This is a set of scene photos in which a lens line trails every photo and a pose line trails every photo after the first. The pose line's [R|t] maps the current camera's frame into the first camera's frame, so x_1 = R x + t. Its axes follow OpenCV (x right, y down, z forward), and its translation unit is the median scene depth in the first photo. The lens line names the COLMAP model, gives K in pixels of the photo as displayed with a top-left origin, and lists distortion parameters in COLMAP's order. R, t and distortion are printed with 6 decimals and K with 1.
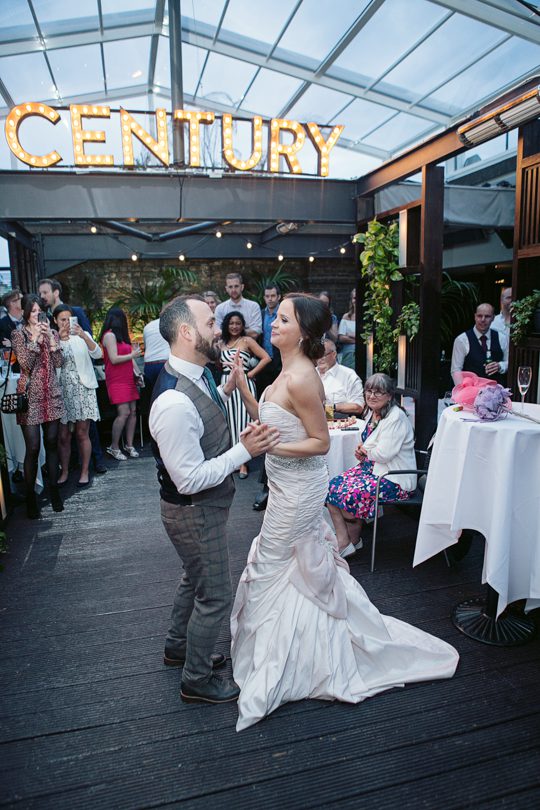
lens RADIAL K [[553.6, 0, 270.0], [0, 553.6, 405.0], [0, 0, 1]] dist [-0.099159, 0.088217]
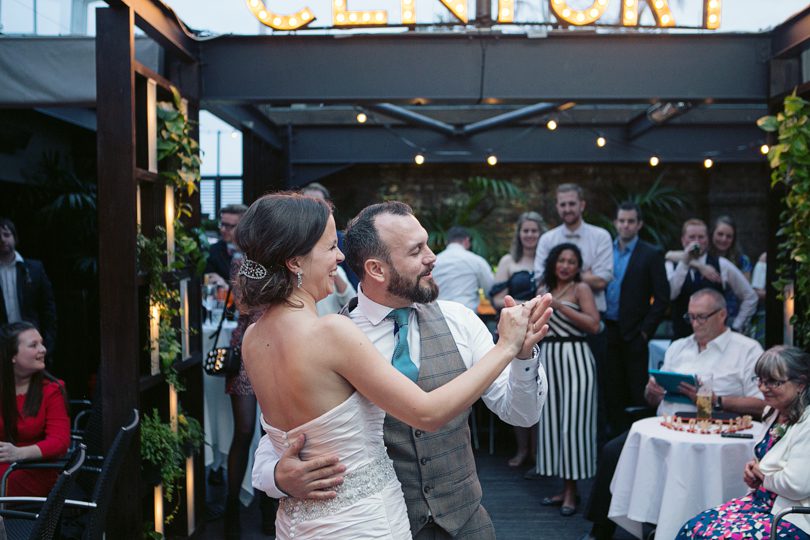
lens RADIAL K [[950.6, 0, 405.0], [0, 950.6, 270.0], [0, 0, 1]] dist [-0.005944, 0.008834]
pose [[0.959274, 0.029347, -0.280950, 0.077207], [-0.073552, 0.986231, -0.148119, 0.041909], [0.272735, 0.162751, 0.948223, -0.086926]]
